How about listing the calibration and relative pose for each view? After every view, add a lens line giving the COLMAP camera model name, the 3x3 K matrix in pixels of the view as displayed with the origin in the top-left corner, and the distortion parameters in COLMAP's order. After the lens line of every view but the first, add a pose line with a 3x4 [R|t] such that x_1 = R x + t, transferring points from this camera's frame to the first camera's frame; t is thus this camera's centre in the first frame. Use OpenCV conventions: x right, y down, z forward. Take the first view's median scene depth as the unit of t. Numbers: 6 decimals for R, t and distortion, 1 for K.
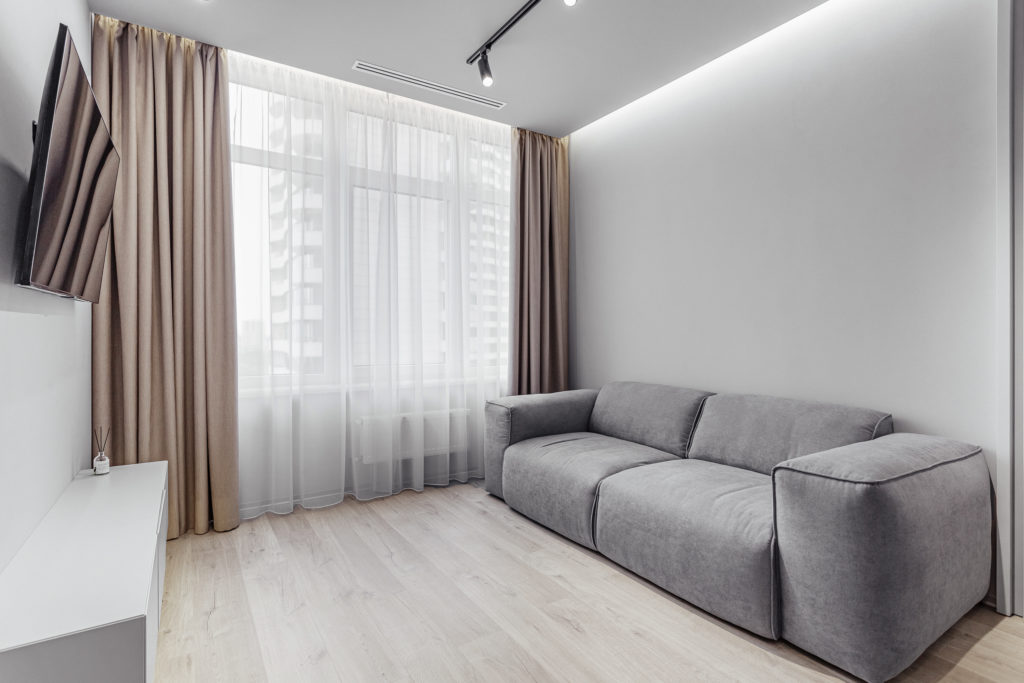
lens RADIAL K [[507.6, 0, 459.0], [0, 507.6, 330.8], [0, 0, 1]] dist [0.001921, 0.000250]
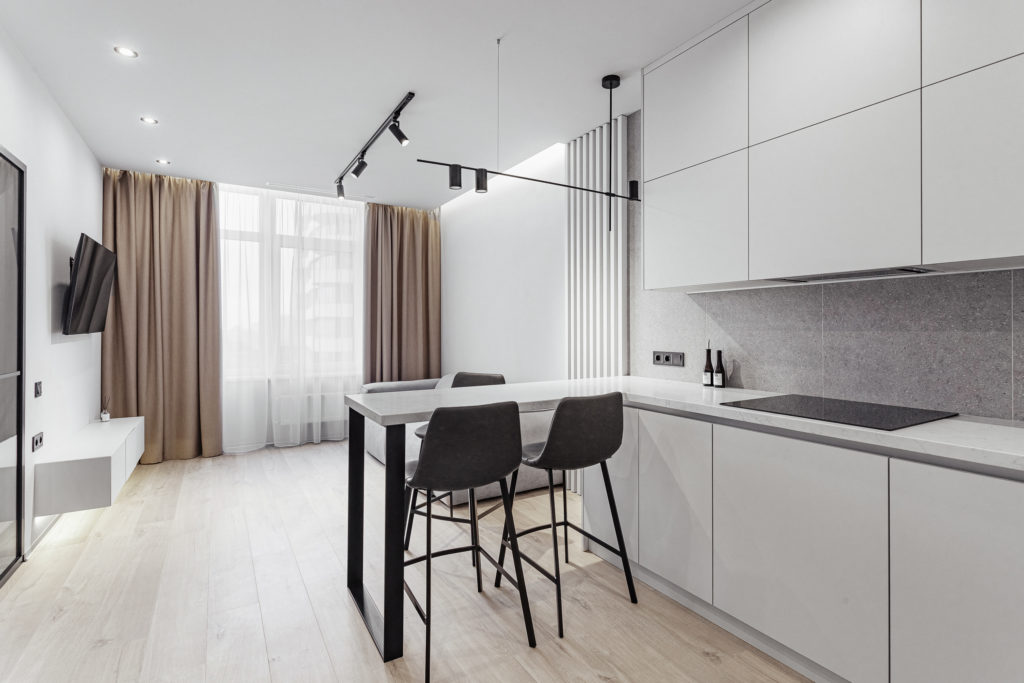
lens RADIAL K [[525.0, 0, 527.2], [0, 525.0, 323.1], [0, 0, 1]] dist [0.002063, 0.000724]
pose [[0.999719, 0.002635, 0.023540, 0.721306], [-0.002589, 0.999995, -0.001973, -0.077556], [-0.023545, 0.001912, 0.999721, -0.878674]]
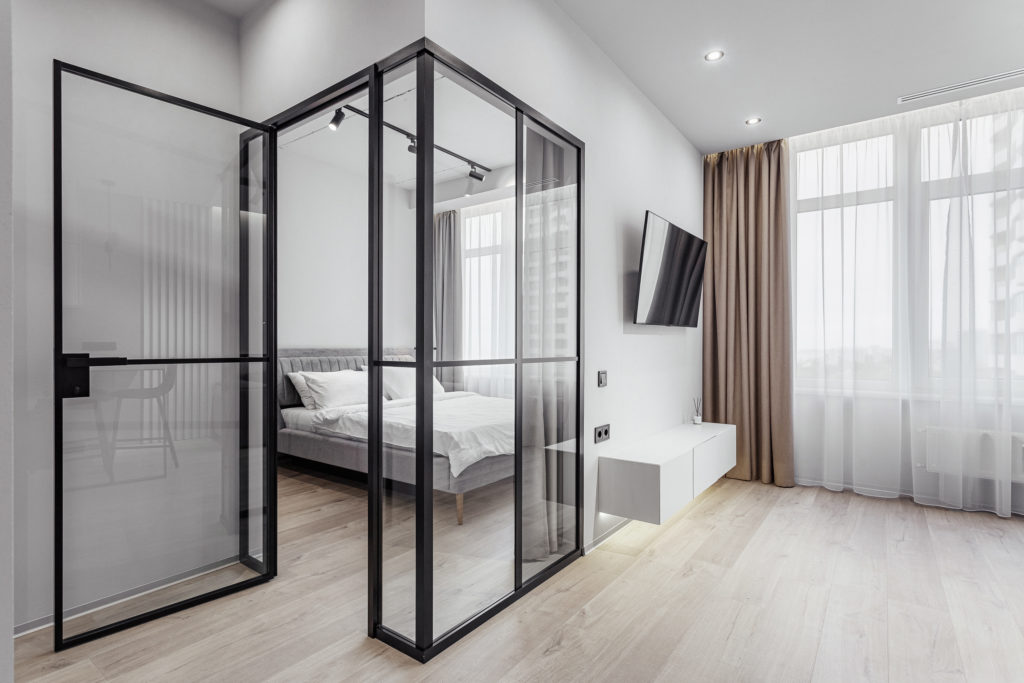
lens RADIAL K [[492.3, 0, 512.0], [0, 492.3, 346.3], [0, 0, 1]] dist [-0.001608, -0.000041]
pose [[0.387409, 0.001986, -0.921906, 0.538932], [0.001279, 0.999996, 0.002692, 0.003665], [0.921907, -0.002222, 0.387405, -0.222302]]
